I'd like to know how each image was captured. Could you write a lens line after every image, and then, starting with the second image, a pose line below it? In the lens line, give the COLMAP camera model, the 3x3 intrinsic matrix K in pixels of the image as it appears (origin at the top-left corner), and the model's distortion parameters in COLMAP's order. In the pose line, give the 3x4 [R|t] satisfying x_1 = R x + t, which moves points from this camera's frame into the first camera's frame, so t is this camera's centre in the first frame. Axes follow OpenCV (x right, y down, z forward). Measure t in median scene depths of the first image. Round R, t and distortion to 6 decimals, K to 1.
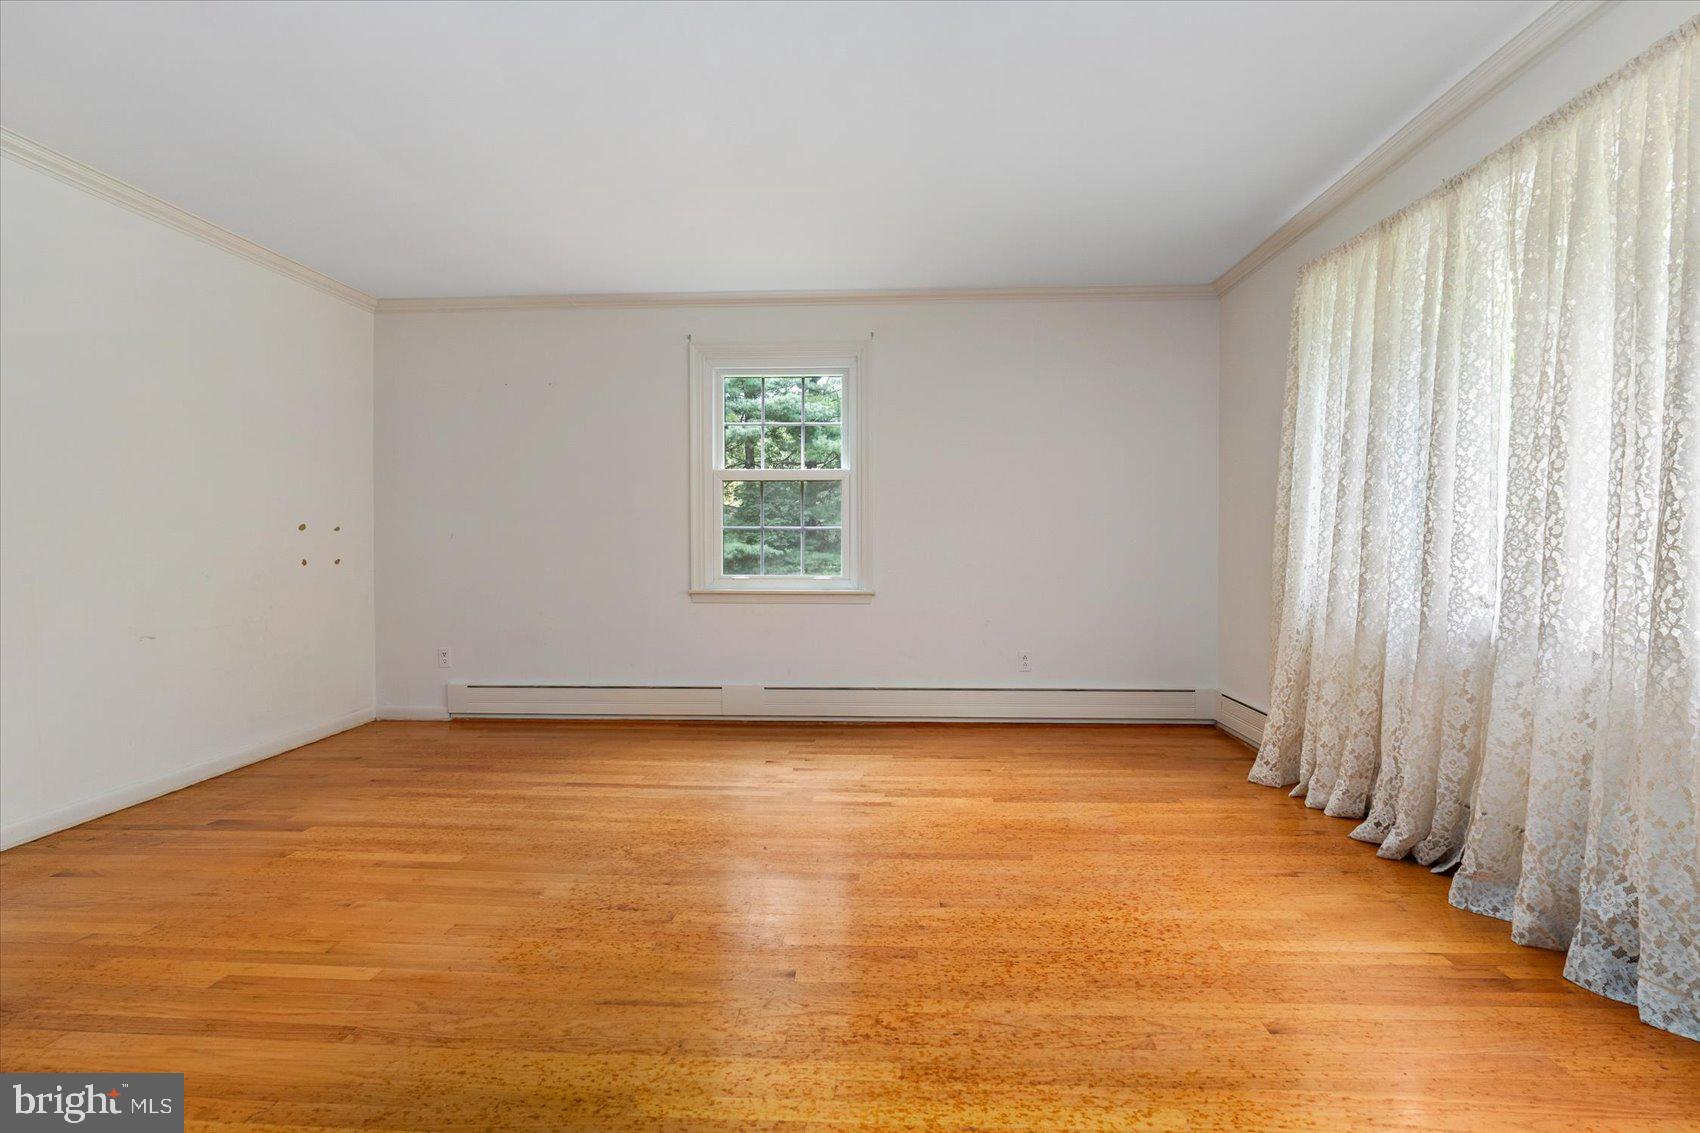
lens RADIAL K [[788.0, 0, 847.6], [0, 788.0, 566.0], [0, 0, 1]] dist [-0.013106, 0.002148]
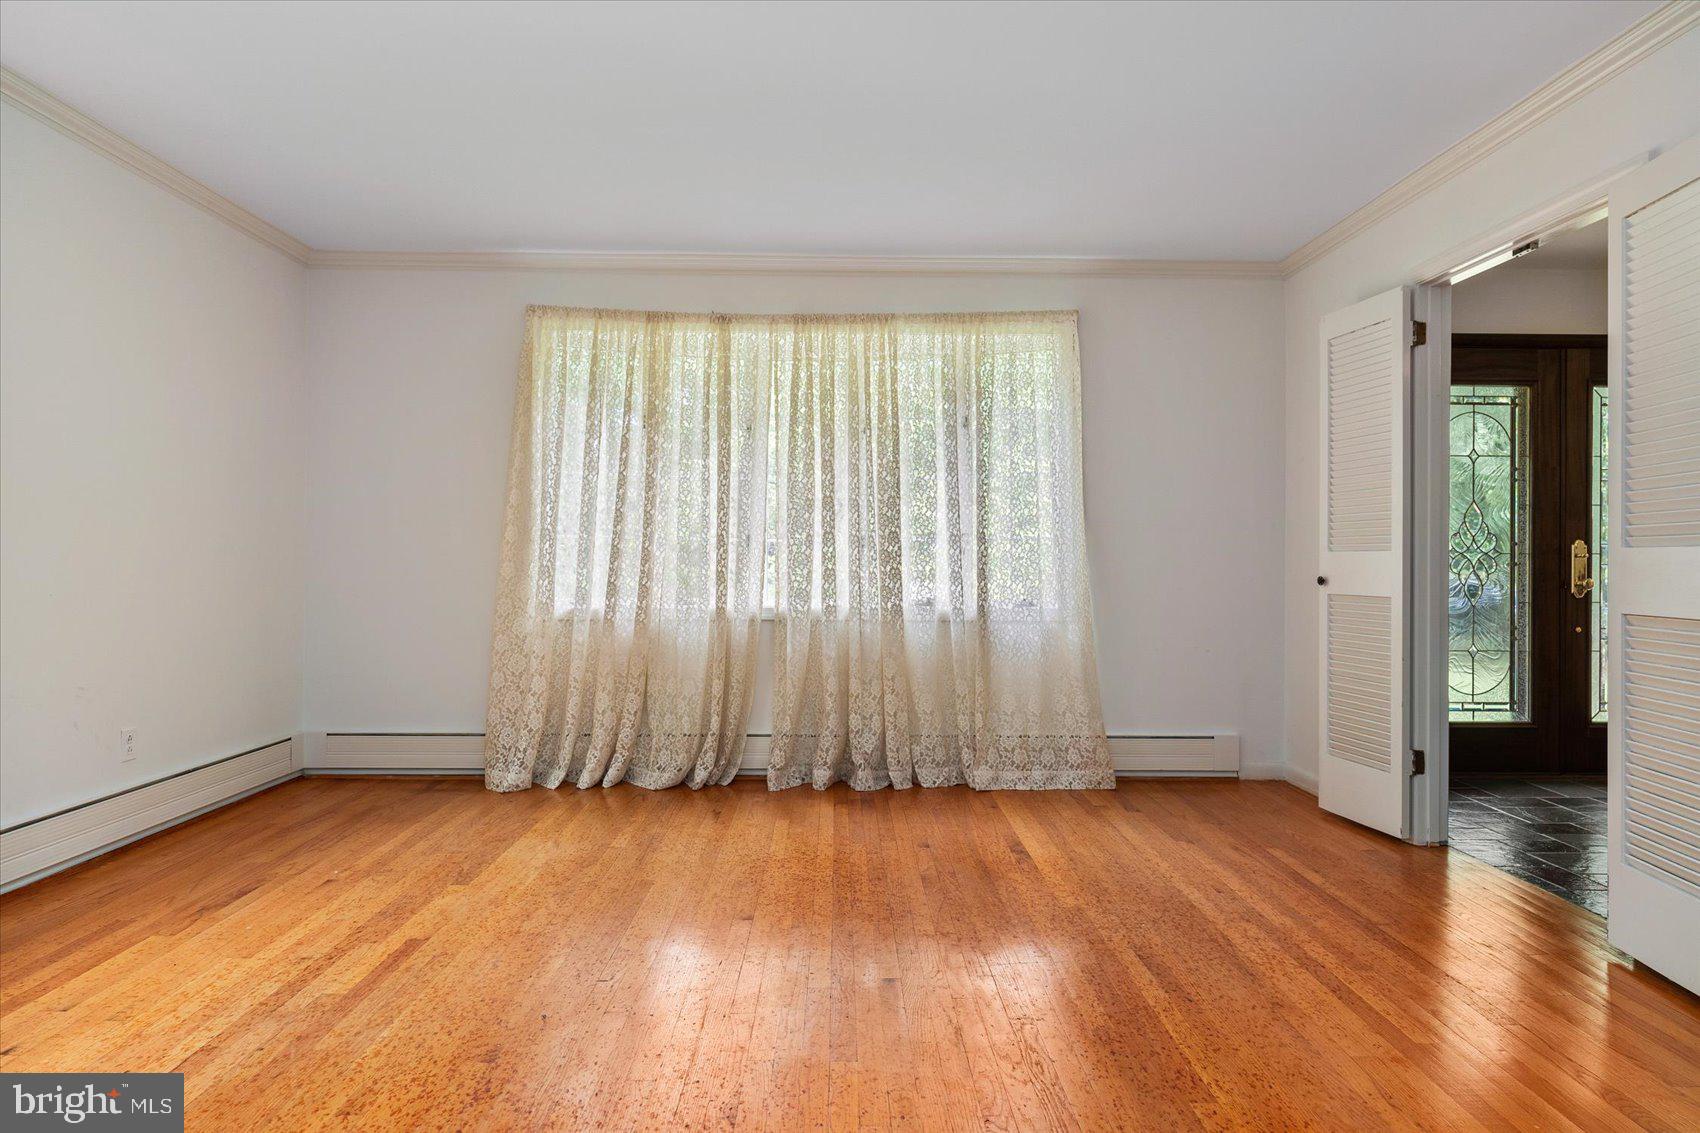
lens RADIAL K [[946.0, 0, 848.1], [0, 946.0, 552.1], [0, 0, 1]] dist [-0.005621, 0.003692]
pose [[-0.054970, 0.004384, 0.998478, -0.778810], [0.021679, 0.999760, -0.003196, -0.024057], [-0.998253, 0.021470, -0.055052, 0.653359]]
